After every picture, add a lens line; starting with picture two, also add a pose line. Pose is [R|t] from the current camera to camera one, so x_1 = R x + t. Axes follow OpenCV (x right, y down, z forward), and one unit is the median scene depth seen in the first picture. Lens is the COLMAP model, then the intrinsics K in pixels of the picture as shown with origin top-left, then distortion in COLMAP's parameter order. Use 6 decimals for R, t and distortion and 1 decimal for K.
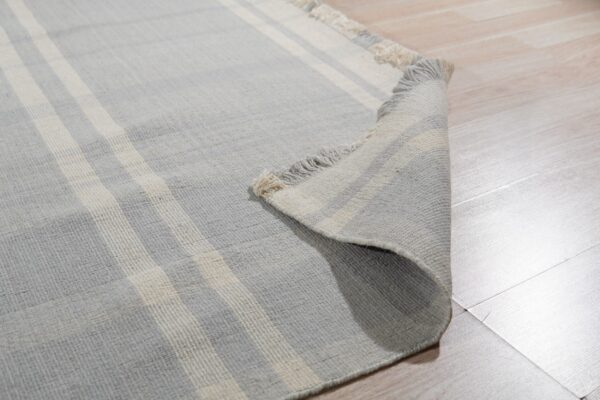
lens RADIAL K [[810.5, 0, 300.0], [0, 810.5, 200.0], [0, 0, 1]] dist [-0.148733, -0.049801]
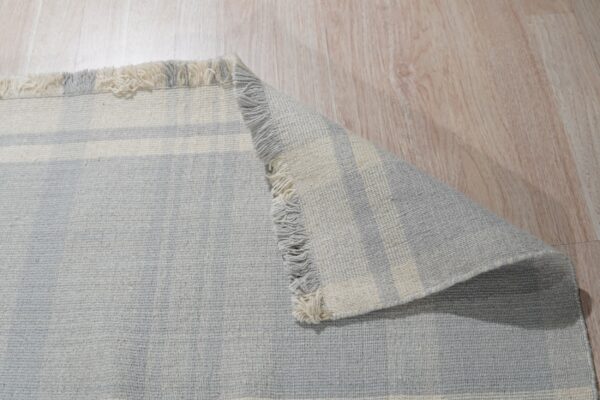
lens RADIAL K [[810.5, 0, 300.0], [0, 810.5, 200.0], [0, 0, 1]] dist [-0.148733, -0.049801]
pose [[0.490649, -0.744054, 0.453484, -0.386333], [0.533021, 0.667992, 0.519303, -0.607147], [-0.689313, -0.013079, 0.724346, 0.333537]]
